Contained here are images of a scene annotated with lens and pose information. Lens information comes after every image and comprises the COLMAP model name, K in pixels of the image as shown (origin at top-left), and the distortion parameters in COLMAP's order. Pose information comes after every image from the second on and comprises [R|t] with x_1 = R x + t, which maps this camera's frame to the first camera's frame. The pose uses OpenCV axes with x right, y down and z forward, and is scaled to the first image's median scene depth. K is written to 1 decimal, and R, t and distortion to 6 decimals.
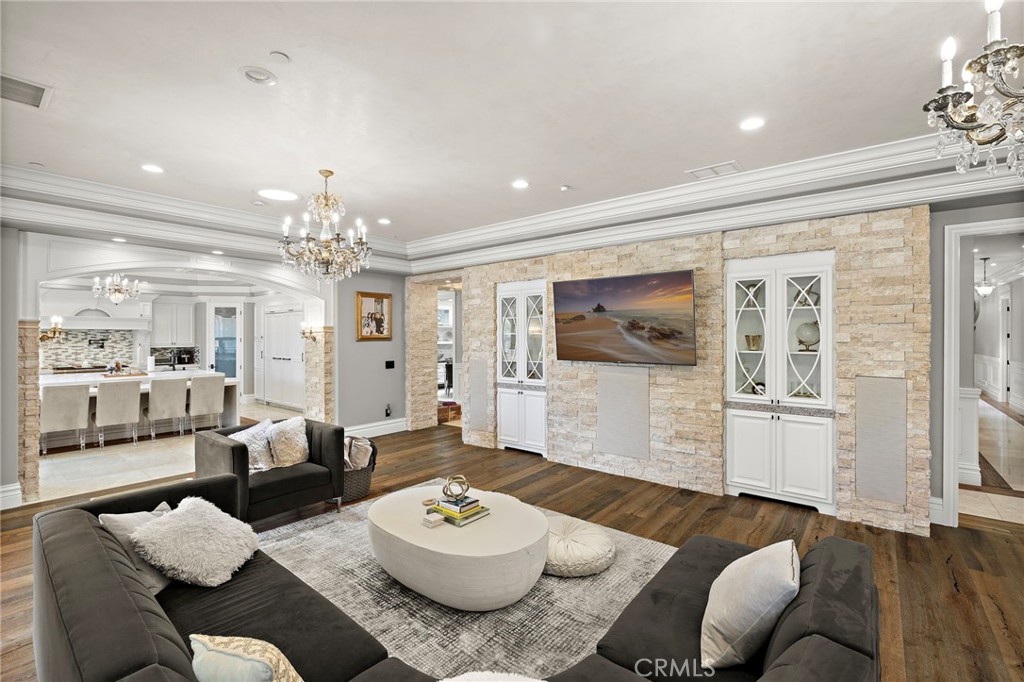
lens RADIAL K [[435.3, 0, 497.8], [0, 435.3, 337.5], [0, 0, 1]] dist [0.000383, 0.000889]
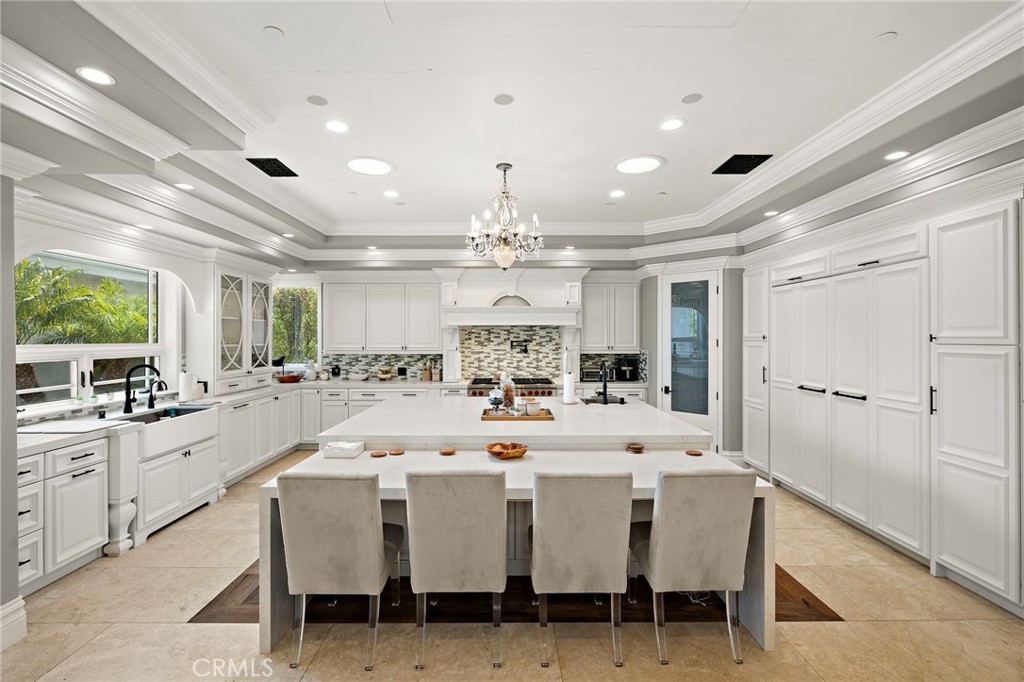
lens RADIAL K [[435.3, 0, 509.7], [0, 435.3, 338.7], [0, 0, 1]] dist [0.000383, 0.000889]
pose [[0.627898, 0.003342, -0.778289, -0.376680], [-0.002814, 0.999994, 0.002024, 0.000713], [0.778291, 0.000919, 0.627904, 0.532980]]
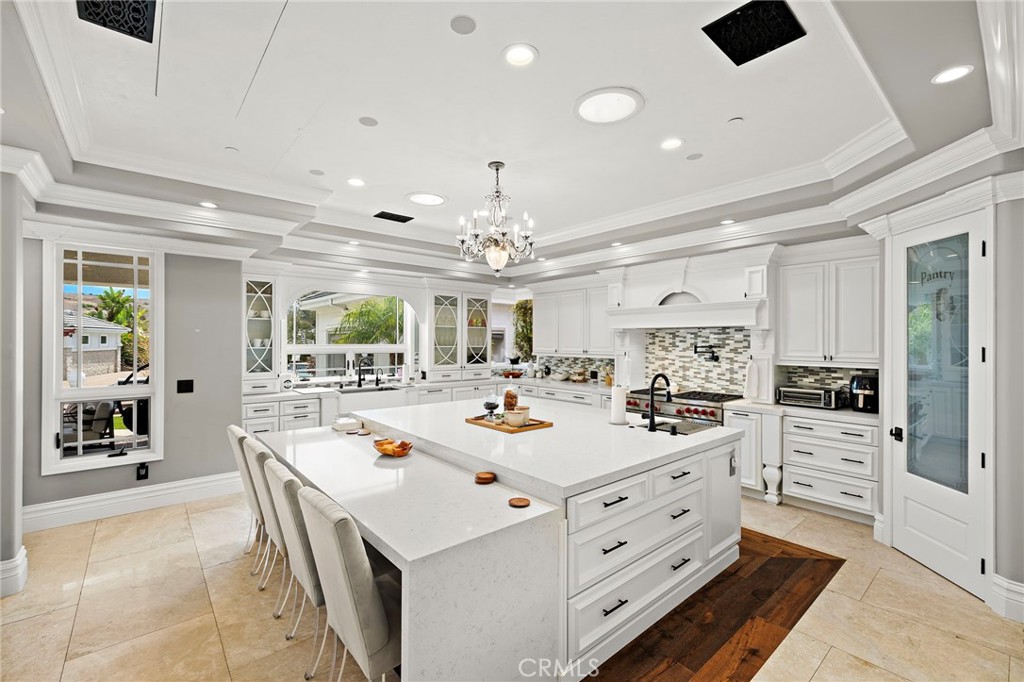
lens RADIAL K [[435.3, 0, 547.6], [0, 435.3, 338.4], [0, 0, 1]] dist [0.000383, 0.000889]
pose [[-0.162025, -0.005307, -0.986772, -0.320232], [-0.006745, 0.999968, -0.004271, -0.000605], [0.986764, 0.005964, -0.162055, 0.858417]]
